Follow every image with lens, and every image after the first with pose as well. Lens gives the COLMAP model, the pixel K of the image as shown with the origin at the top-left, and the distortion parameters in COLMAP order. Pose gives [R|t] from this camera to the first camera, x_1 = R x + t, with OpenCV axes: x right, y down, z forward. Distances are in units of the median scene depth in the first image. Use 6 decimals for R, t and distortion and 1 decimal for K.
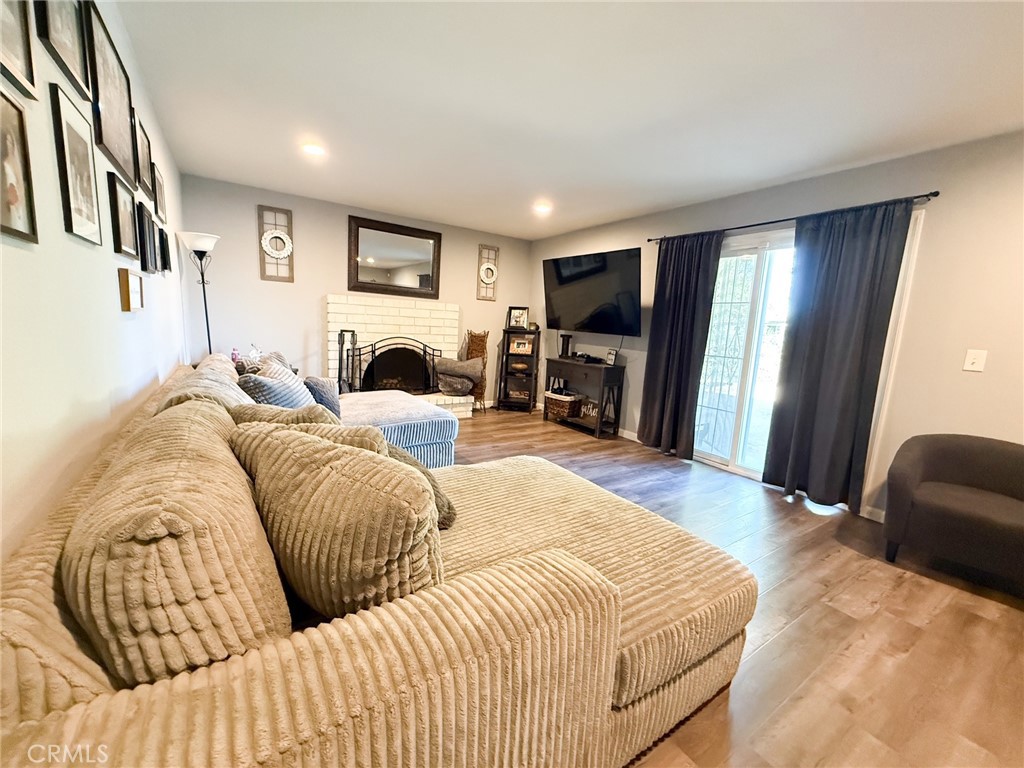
lens RADIAL K [[406.0, 0, 508.6], [0, 406.0, 385.6], [0, 0, 1]] dist [-0.000093, 0.000146]
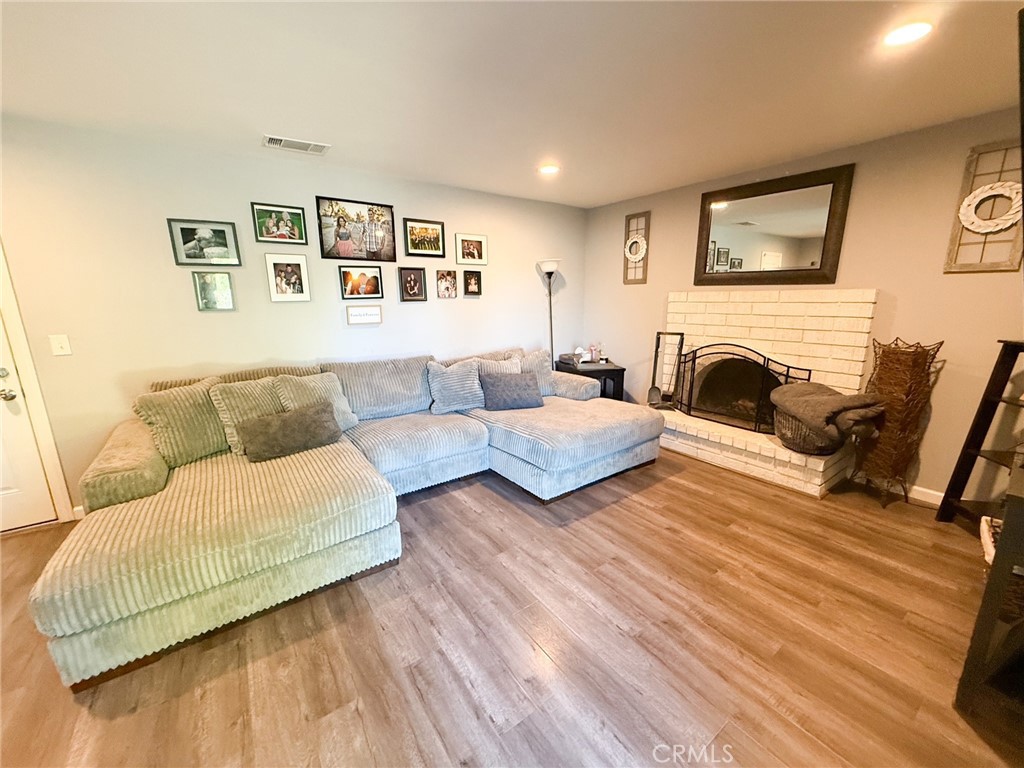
lens RADIAL K [[406.0, 0, 508.6], [0, 406.0, 385.6], [0, 0, 1]] dist [-0.000093, 0.000146]
pose [[0.040820, 0.161248, -0.986069, 0.462674], [-0.138423, 0.978288, 0.154245, -0.108830], [0.989532, 0.130198, 0.062254, 0.600957]]
